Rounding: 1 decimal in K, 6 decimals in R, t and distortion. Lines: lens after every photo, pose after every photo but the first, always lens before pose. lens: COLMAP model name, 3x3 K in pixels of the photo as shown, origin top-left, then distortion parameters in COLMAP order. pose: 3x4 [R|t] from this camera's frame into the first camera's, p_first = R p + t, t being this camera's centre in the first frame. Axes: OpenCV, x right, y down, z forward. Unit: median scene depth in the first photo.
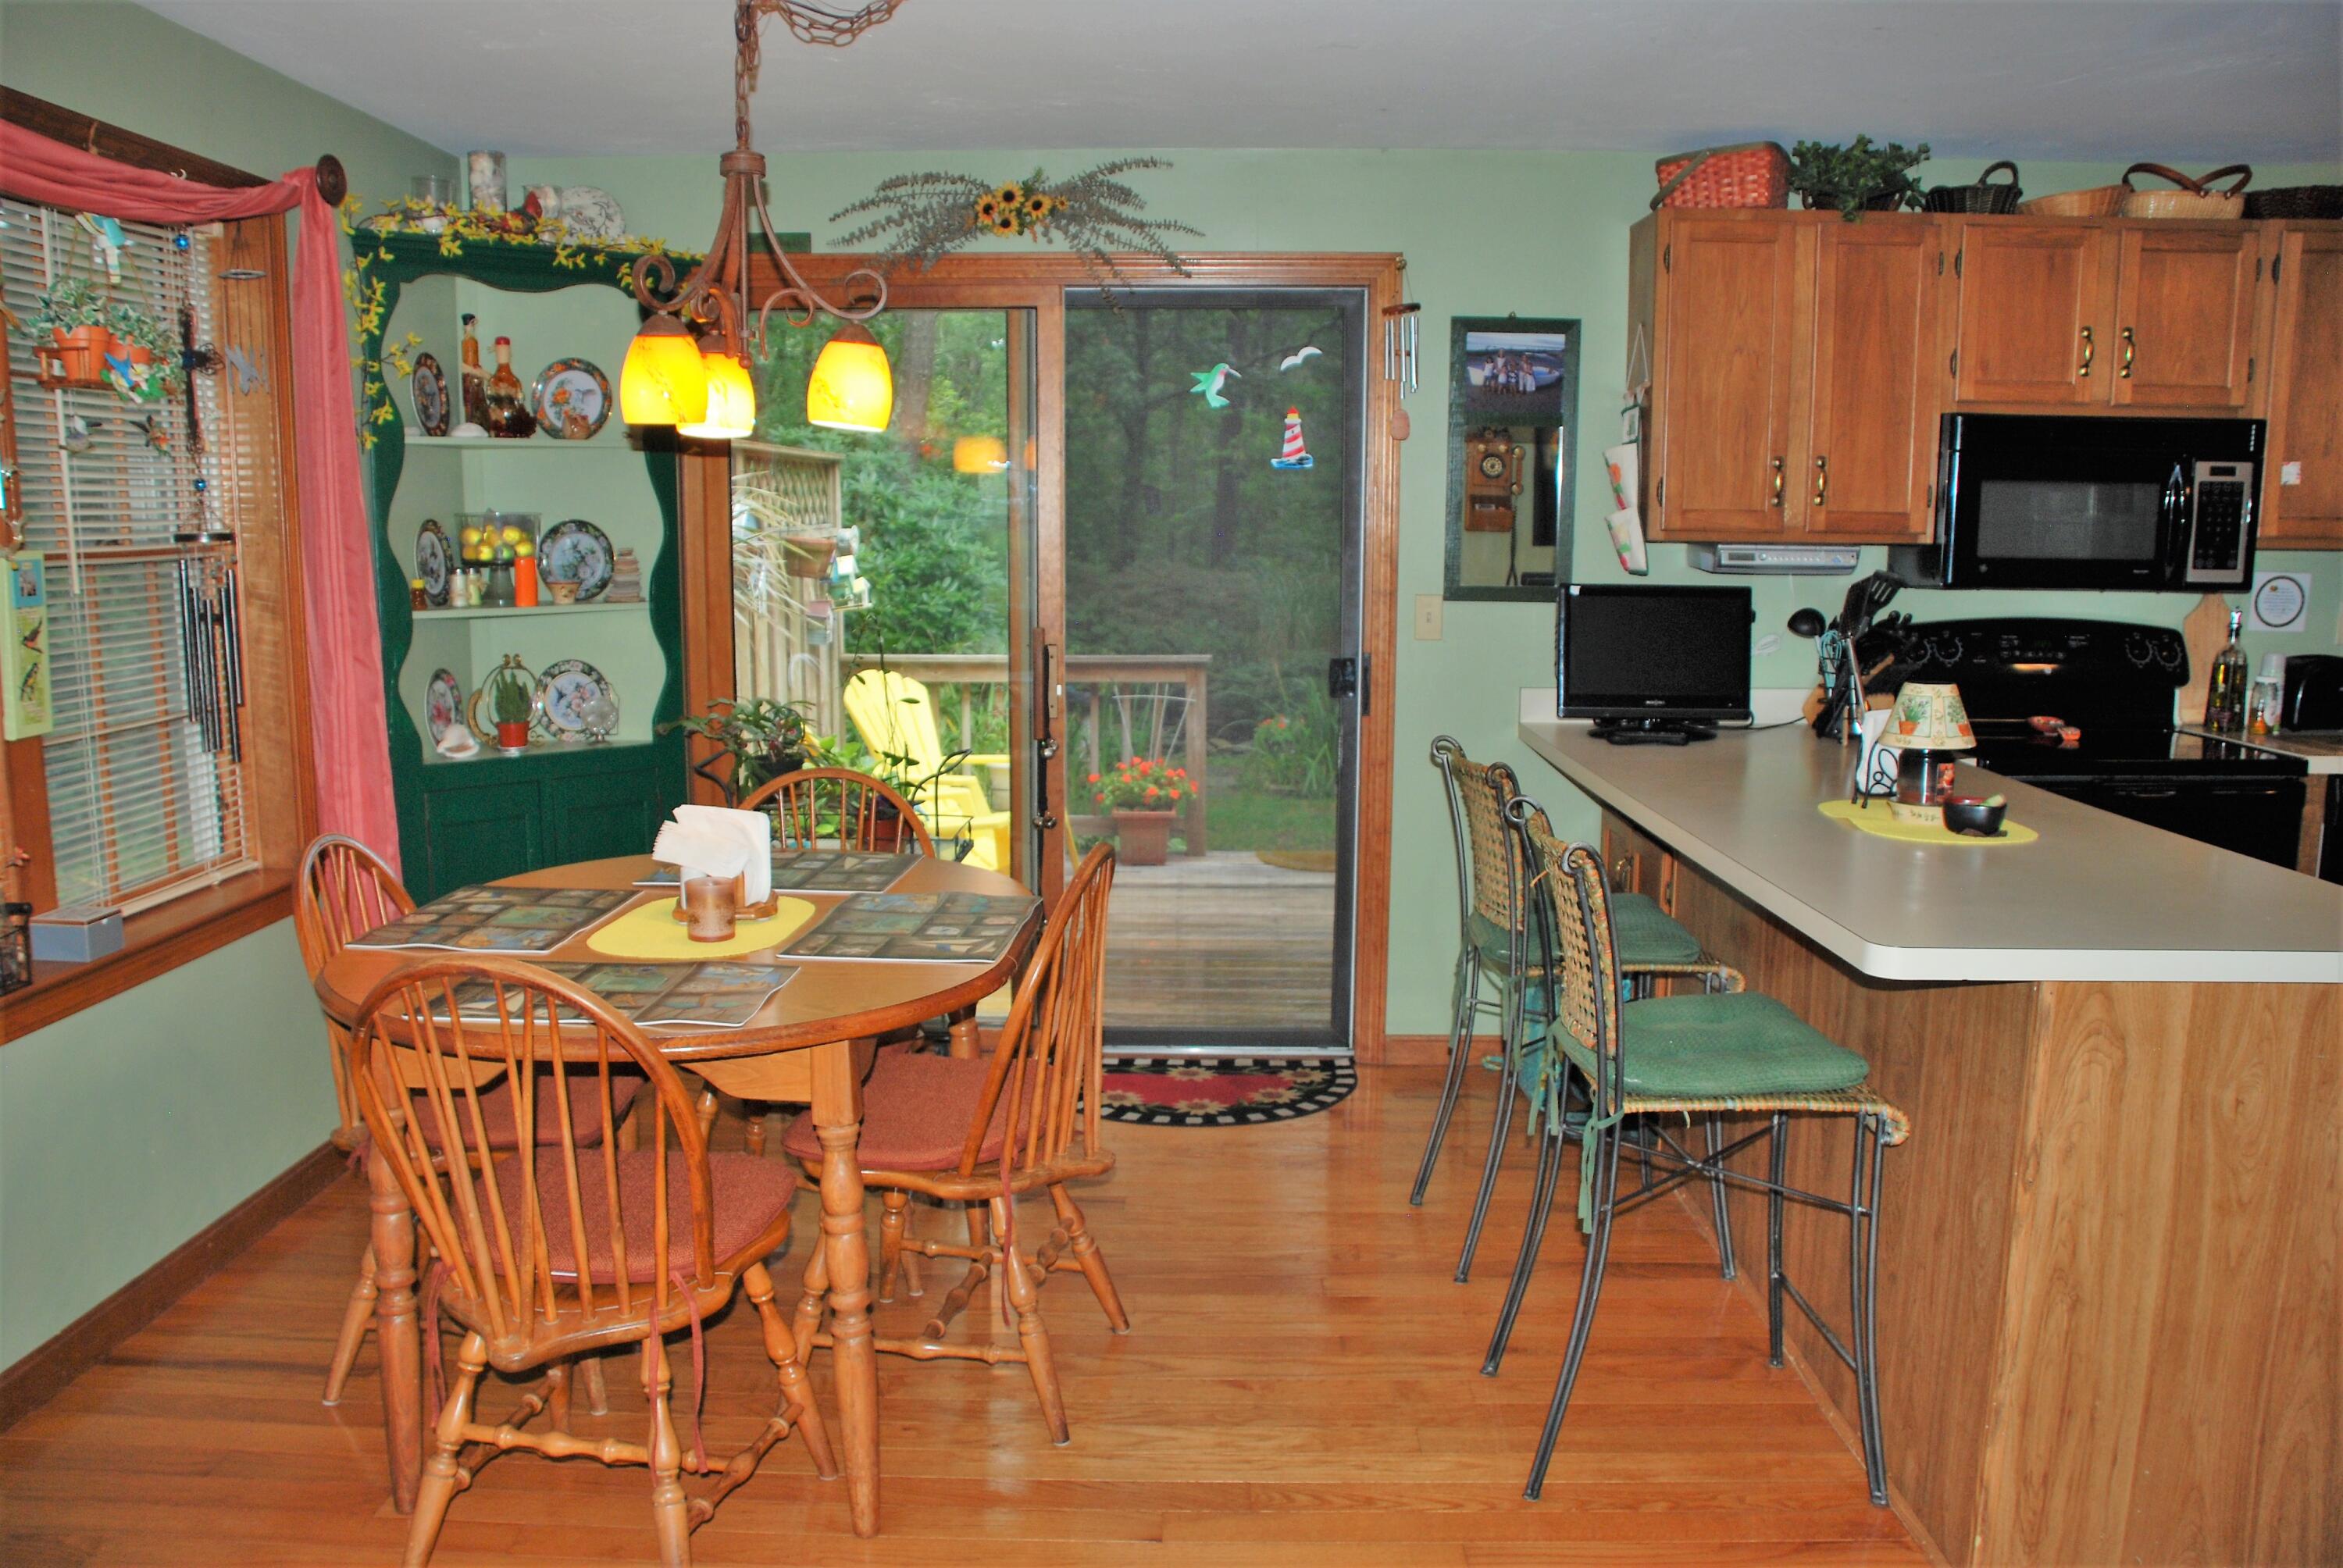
lens RADIAL K [[1820.3, 0, 1164.5], [0, 1820.3, 832.6], [0, 0, 1]] dist [-0.157983, 0.111872]
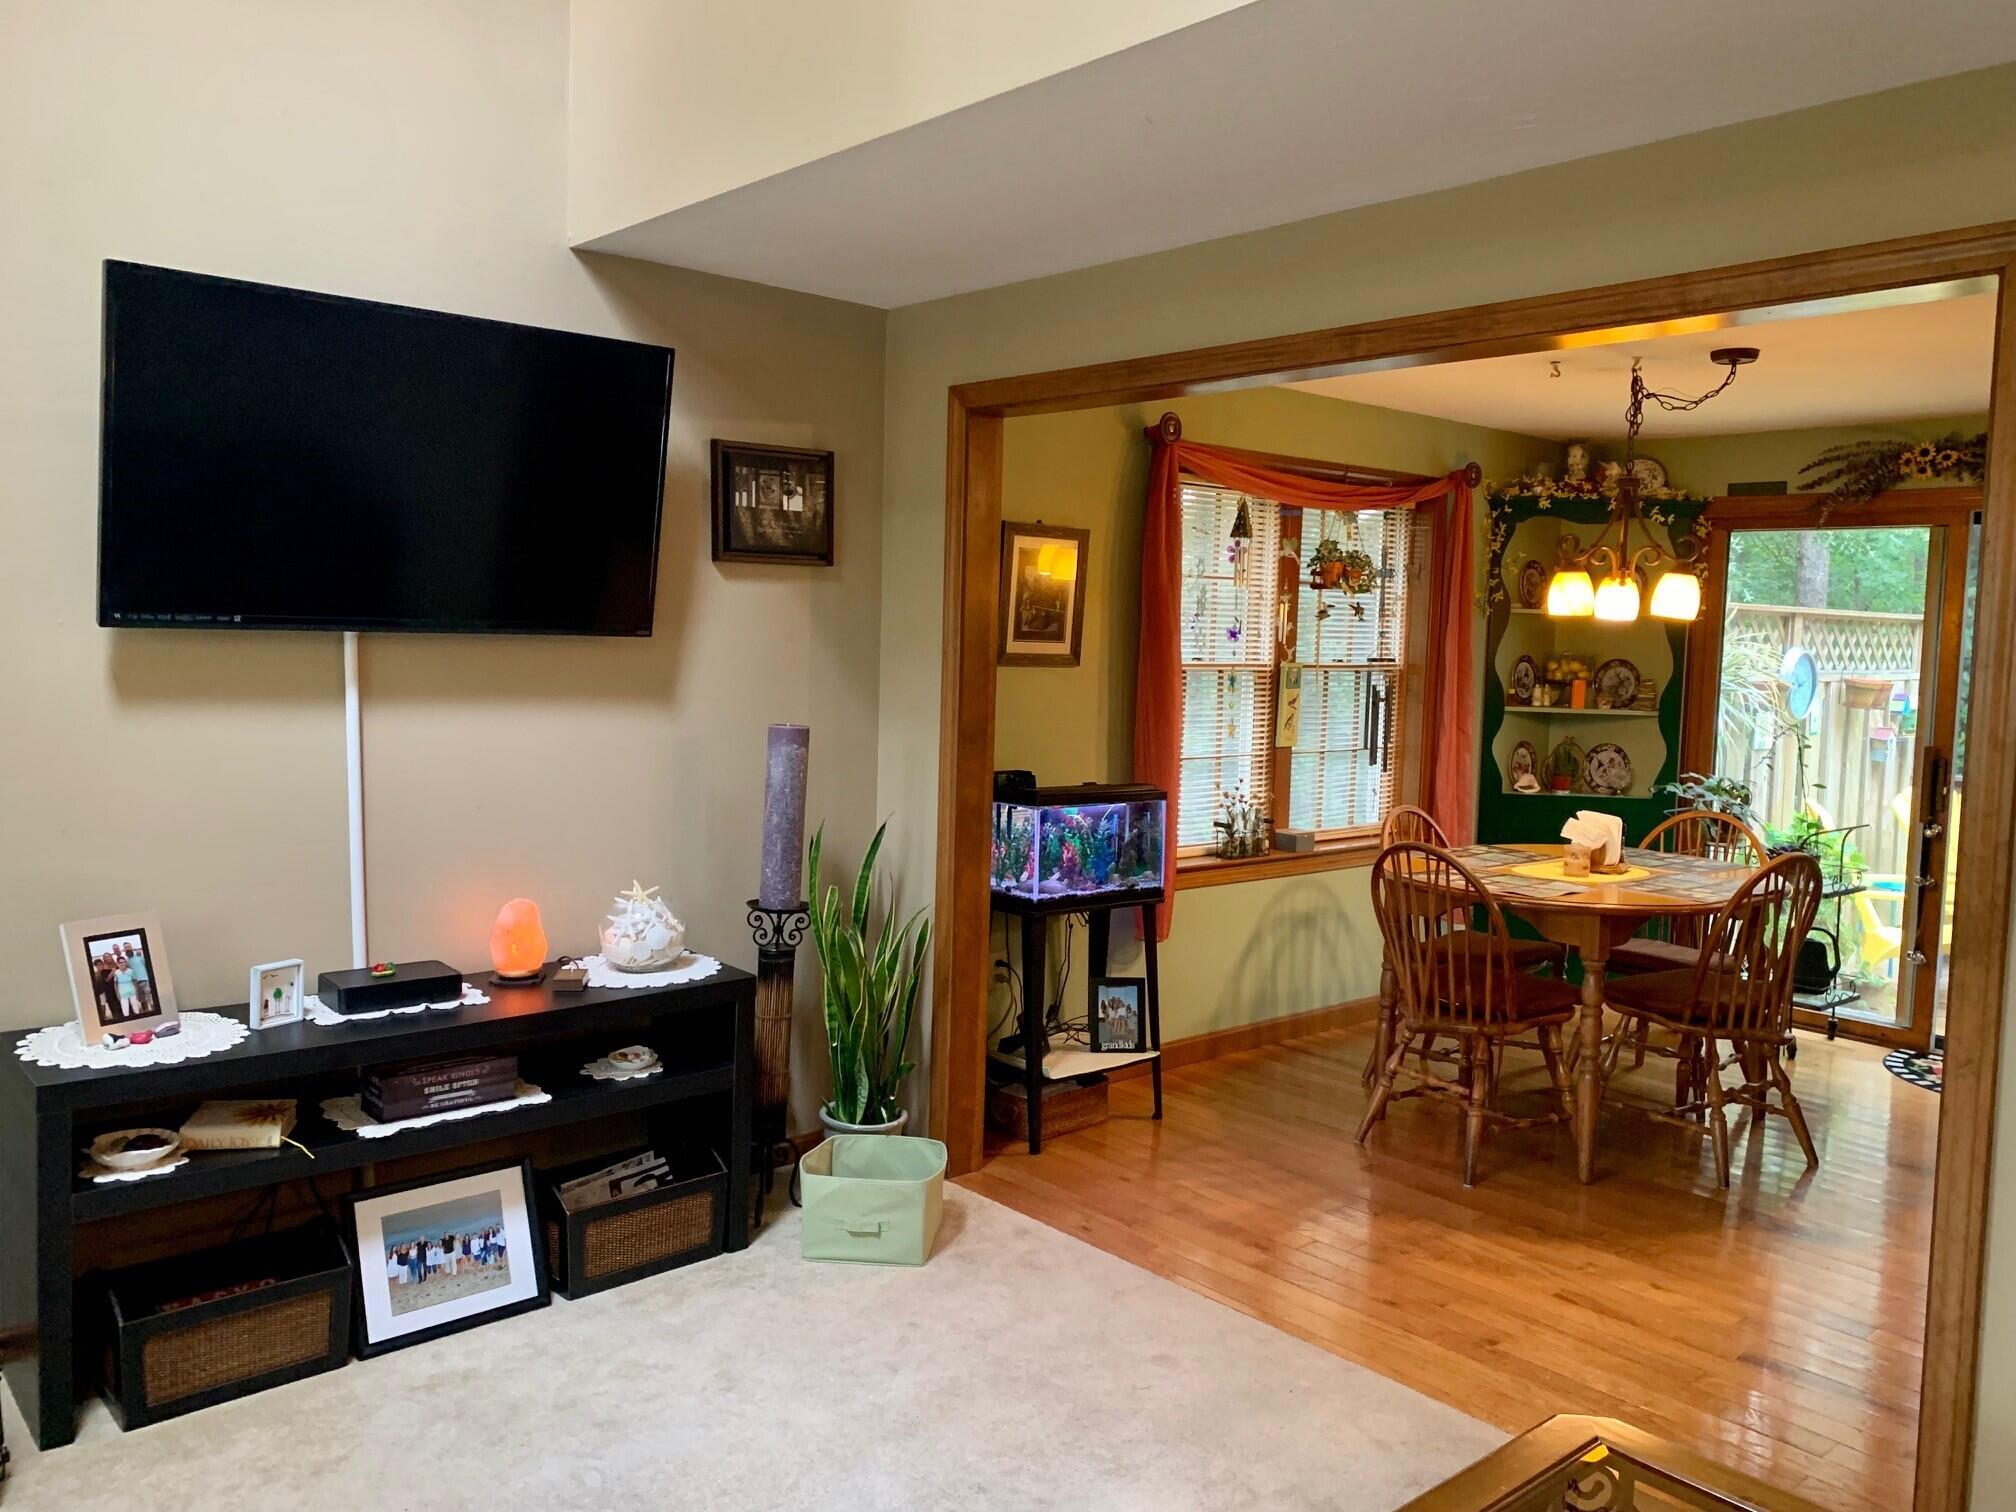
lens RADIAL K [[1515.3, 0, 986.7], [0, 1515.3, 749.2], [0, 0, 1]] dist [0.058571, -0.092455]
pose [[0.671216, 0.072501, -0.737708, 0.357978], [-0.150979, 0.987715, -0.040299, 0.057757], [0.725724, 0.138428, 0.673916, -0.401156]]
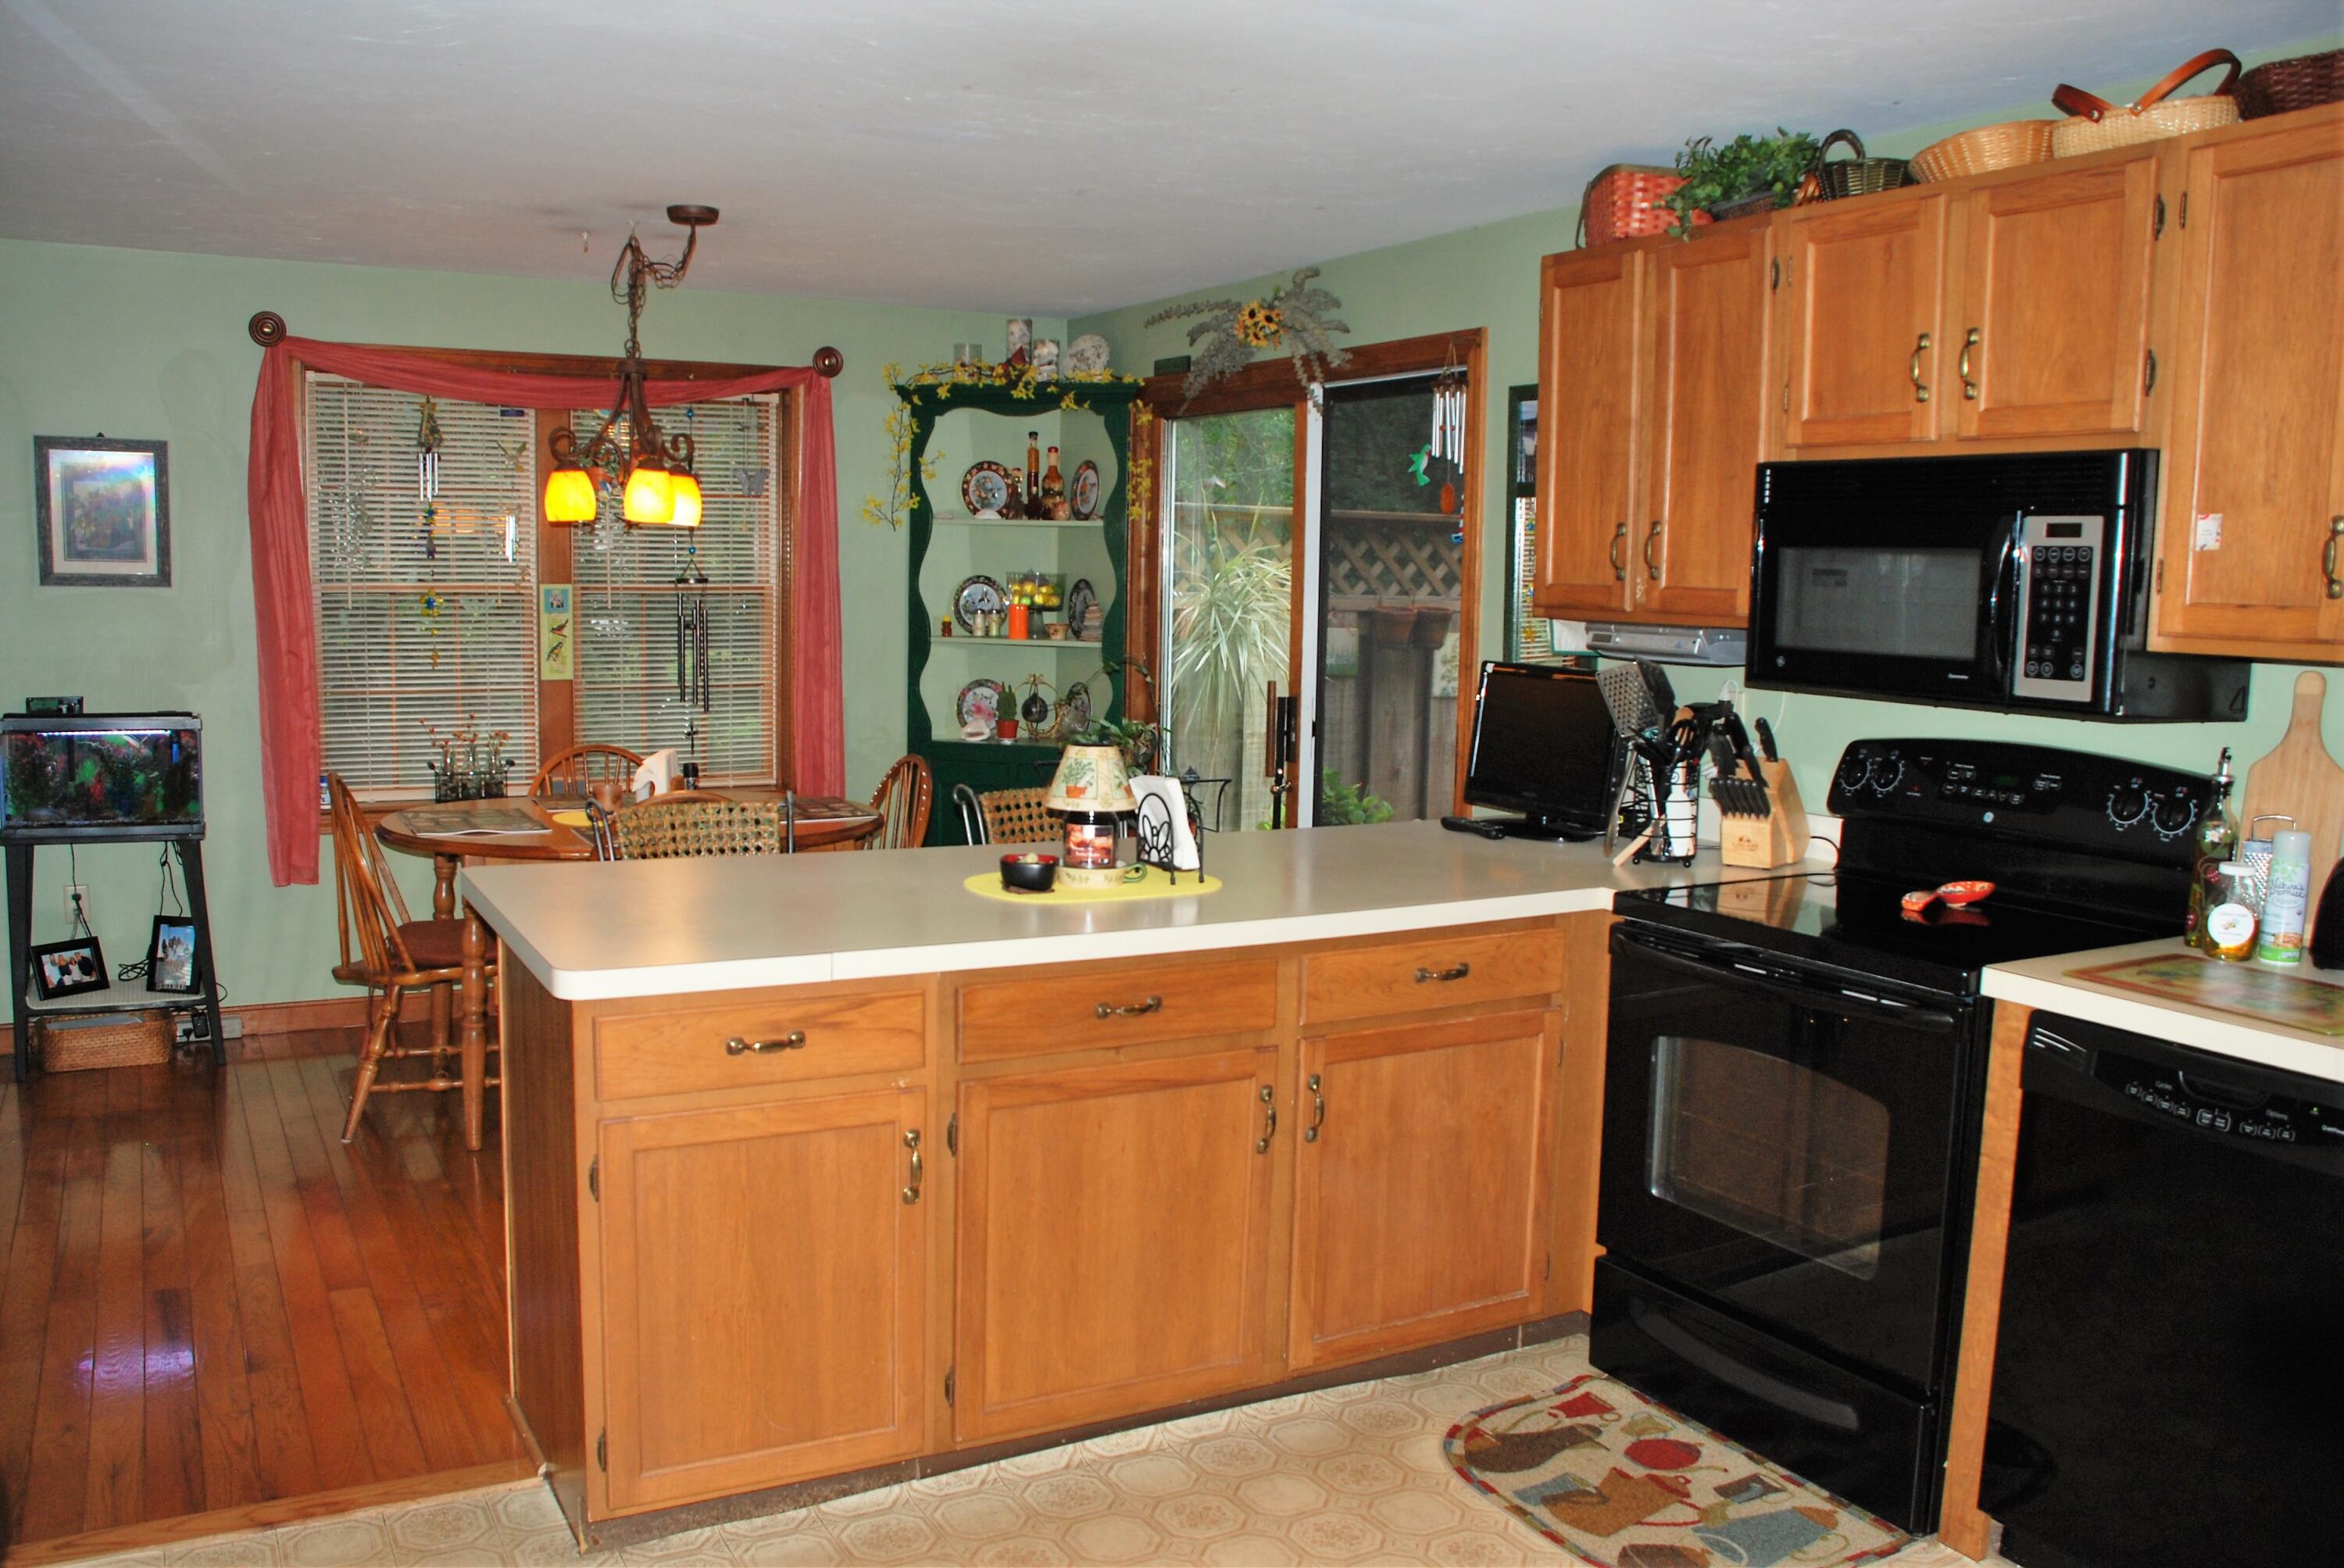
lens RADIAL K [[1821.1, 0, 1165.0], [0, 1821.1, 832.6], [0, 0, 1]] dist [-0.157983, 0.111872]
pose [[0.515335, 0.133409, -0.846541, 0.992612], [-0.166948, 0.984512, 0.053522, -0.073437], [0.840570, 0.113747, 0.529626, 0.370920]]
